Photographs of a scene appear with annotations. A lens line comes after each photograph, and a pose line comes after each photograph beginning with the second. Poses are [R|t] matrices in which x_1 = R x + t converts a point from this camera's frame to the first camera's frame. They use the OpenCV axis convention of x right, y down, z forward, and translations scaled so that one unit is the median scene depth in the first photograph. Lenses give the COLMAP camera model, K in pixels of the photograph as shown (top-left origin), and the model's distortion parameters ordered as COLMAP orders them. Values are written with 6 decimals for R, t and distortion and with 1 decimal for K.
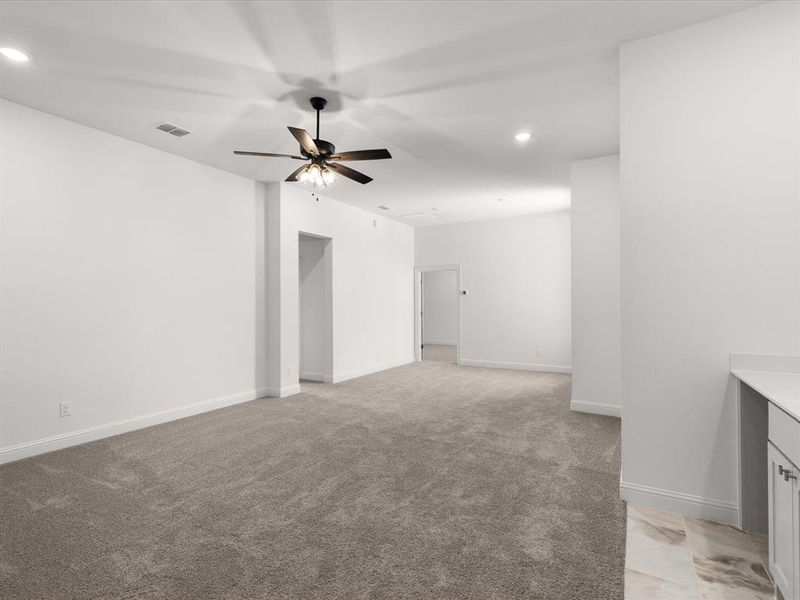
lens RADIAL K [[397.2, 0, 400.0], [0, 397.2, 300.0], [0, 0, 1]] dist [0.002720, -0.000149]
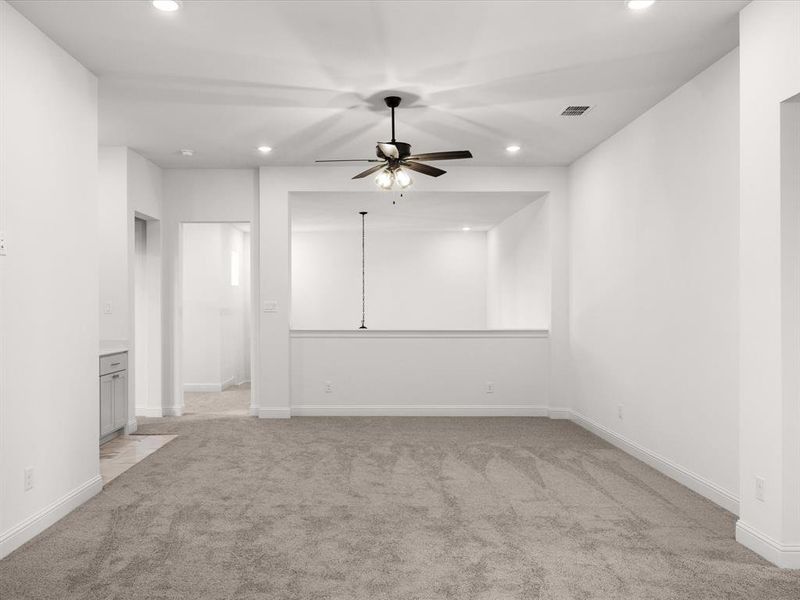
lens RADIAL K [[602.6, 0, 400.0], [0, 602.6, 300.0], [0, 0, 1]] dist [-0.001373, 0.001117]
pose [[-0.849135, 0.008410, -0.528109, 0.565166], [0.015826, 0.999829, -0.009525, 0.007146], [0.527939, -0.016446, -0.849123, 2.255865]]
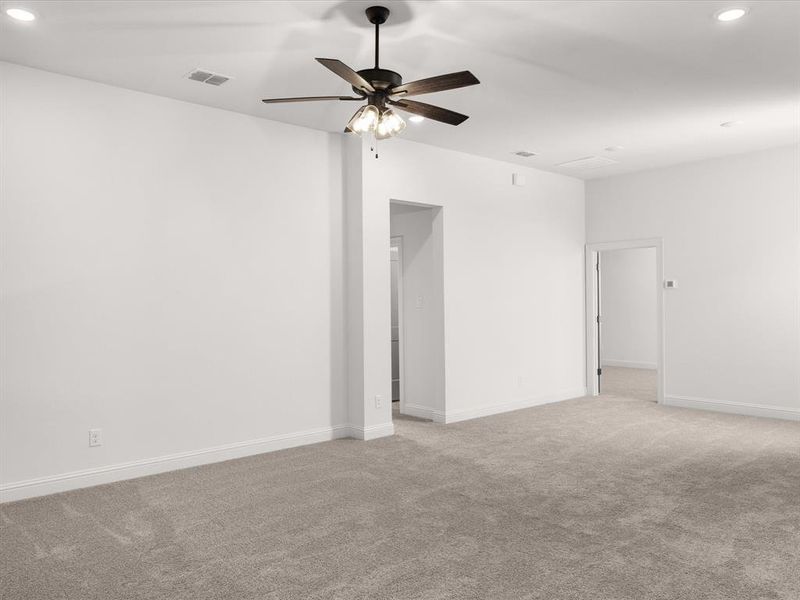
lens RADIAL K [[602.6, 0, 400.0], [0, 602.6, 300.0], [0, 0, 1]] dist [-0.001373, 0.001117]
pose [[0.949875, -0.005677, -0.312577, 0.150129], [0.008868, 0.999922, 0.008789, -0.015369], [0.312503, -0.011120, 0.949852, 0.027831]]
